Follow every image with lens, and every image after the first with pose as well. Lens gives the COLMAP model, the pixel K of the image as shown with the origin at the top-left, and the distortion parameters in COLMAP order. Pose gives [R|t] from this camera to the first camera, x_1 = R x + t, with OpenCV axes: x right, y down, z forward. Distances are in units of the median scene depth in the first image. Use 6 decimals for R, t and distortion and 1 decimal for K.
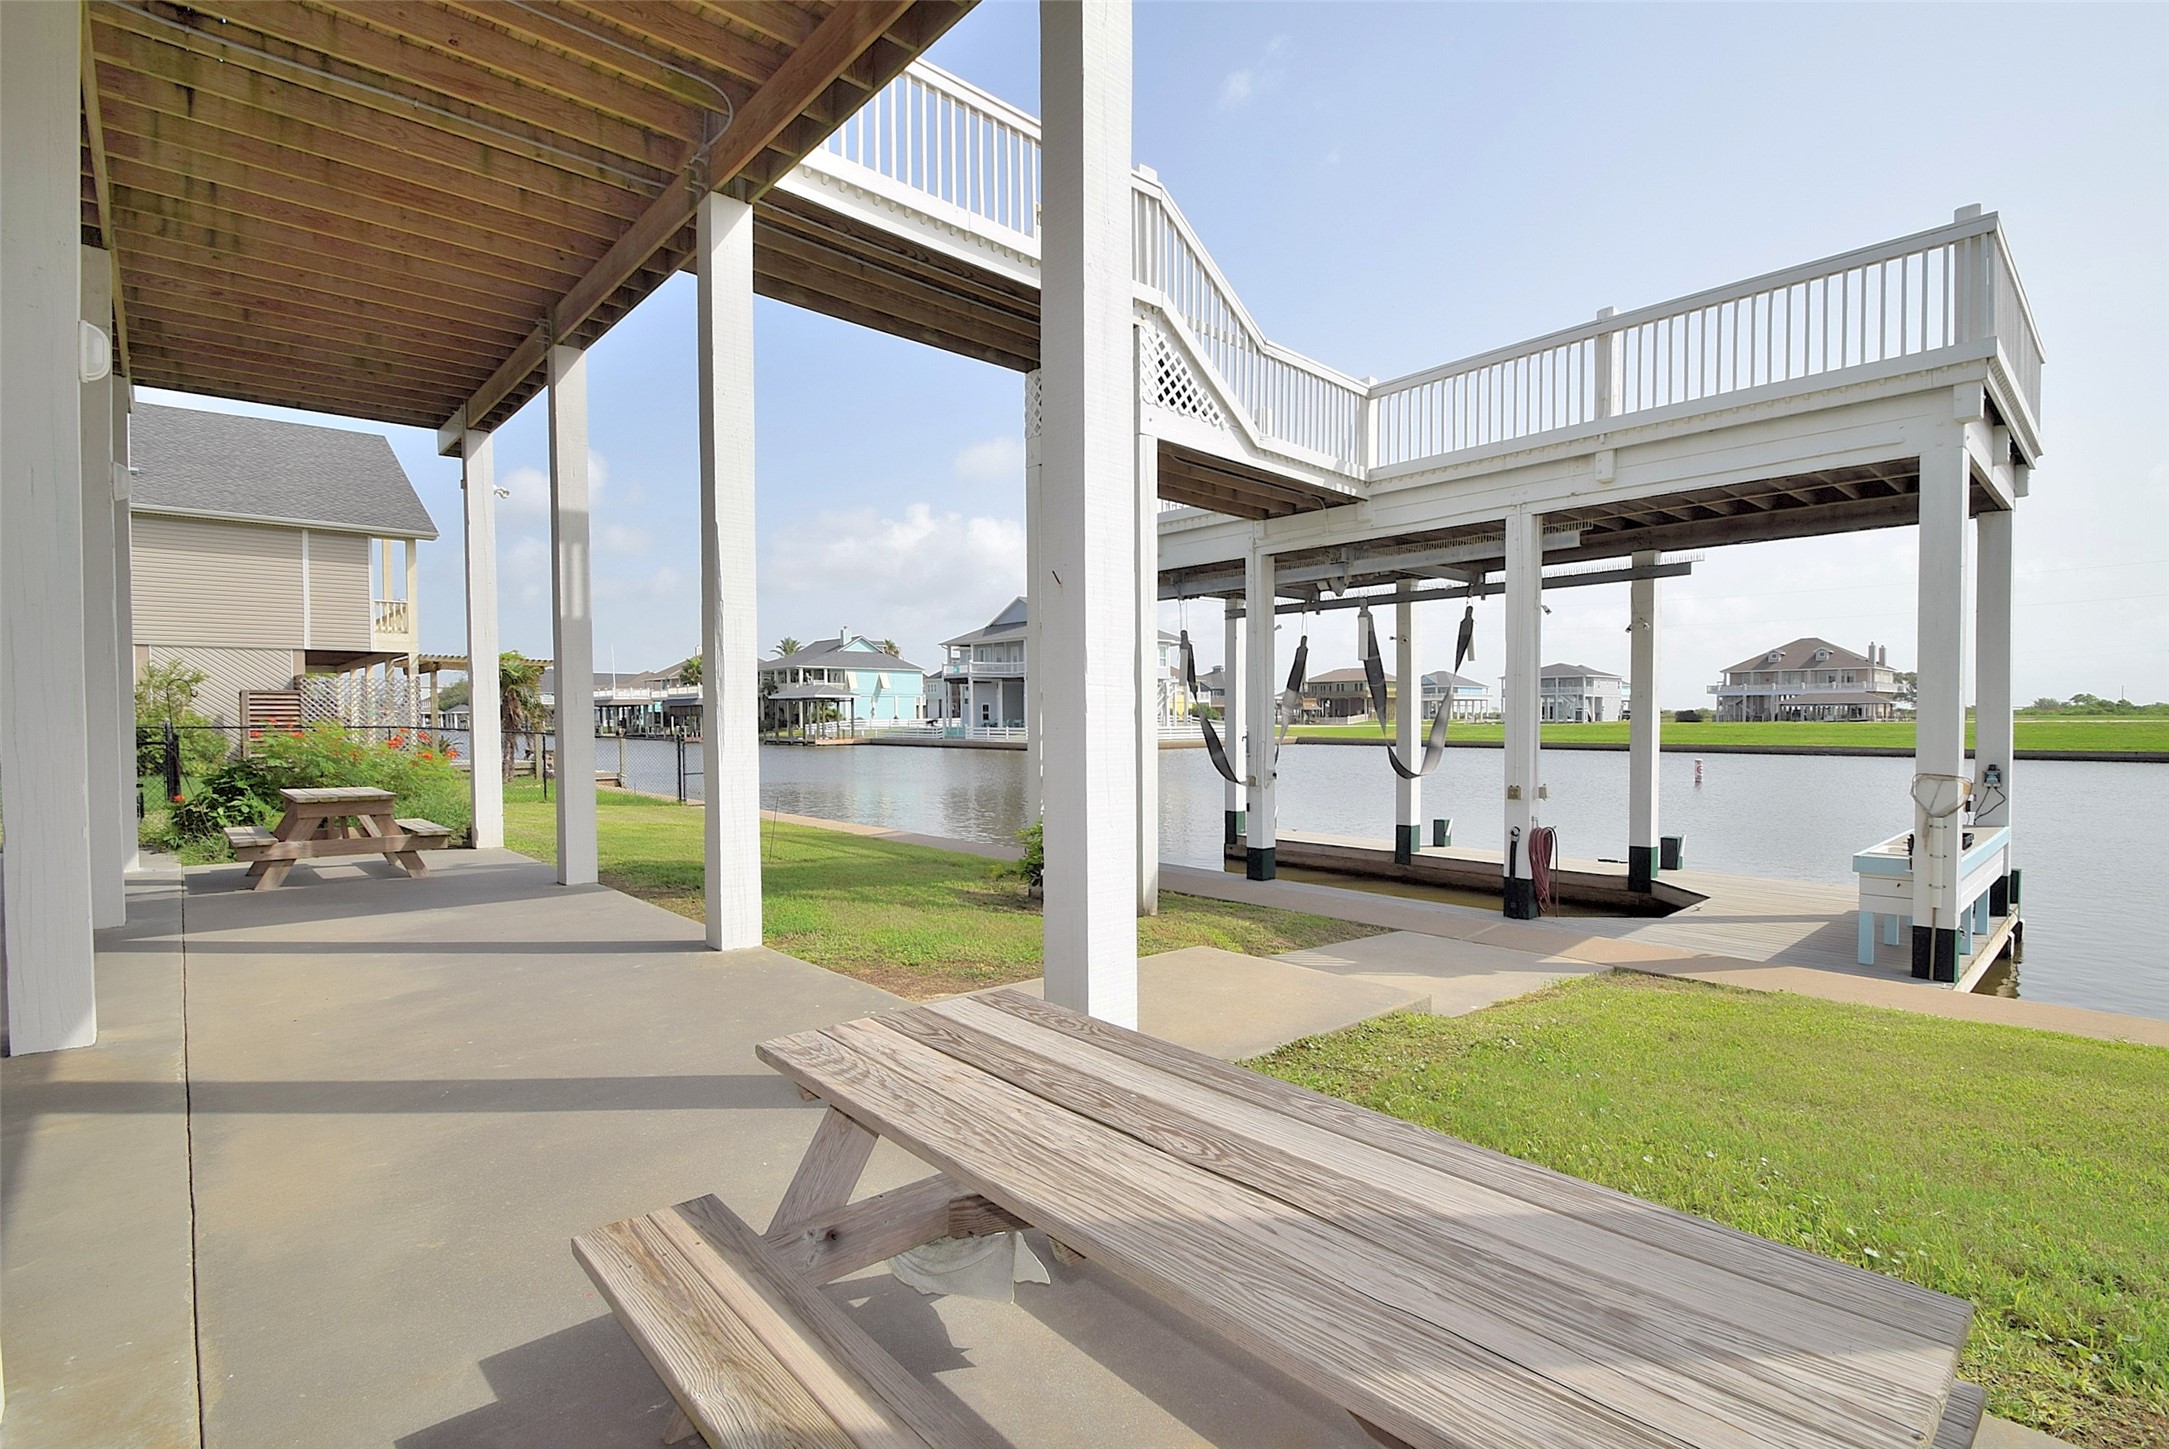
lens RADIAL K [[973.5, 0, 1047.6], [0, 973.5, 743.3], [0, 0, 1]] dist [-0.004728, -0.002238]
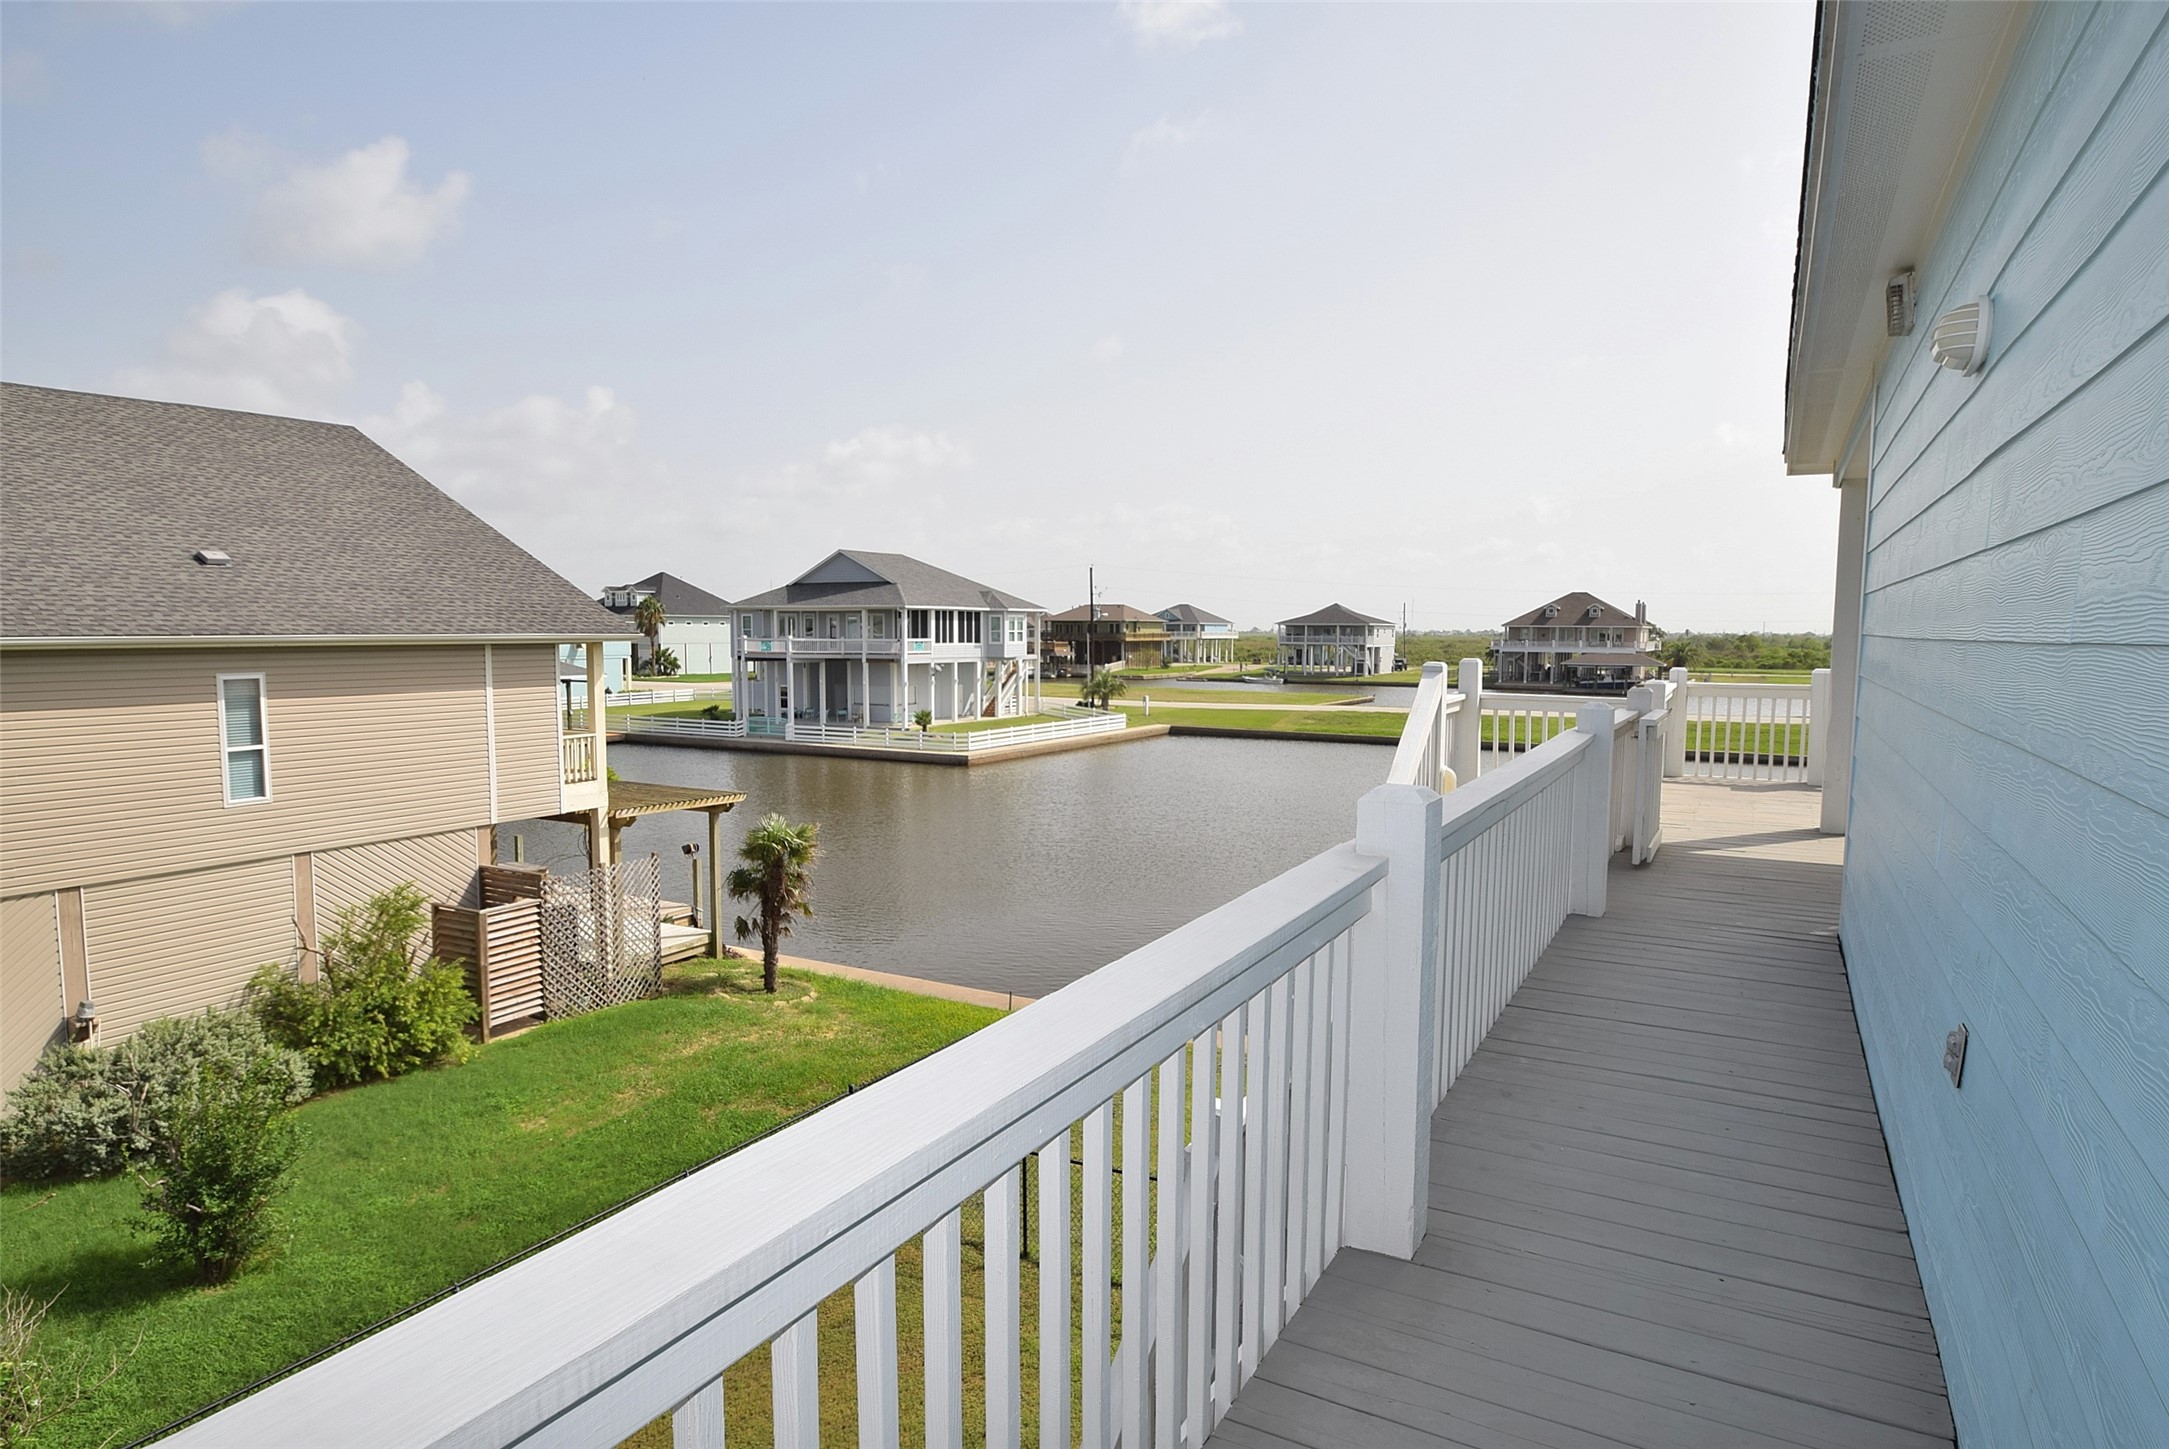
lens RADIAL K [[1238.6, 0, 1073.2], [0, 1238.6, 748.1], [0, 0, 1]] dist [-0.022661, -0.001743]
pose [[0.938948, -0.022587, 0.343317, -0.125542], [-0.000099, 0.997825, 0.065916, -0.037984], [-0.344059, -0.061925, 0.936904, 0.013647]]
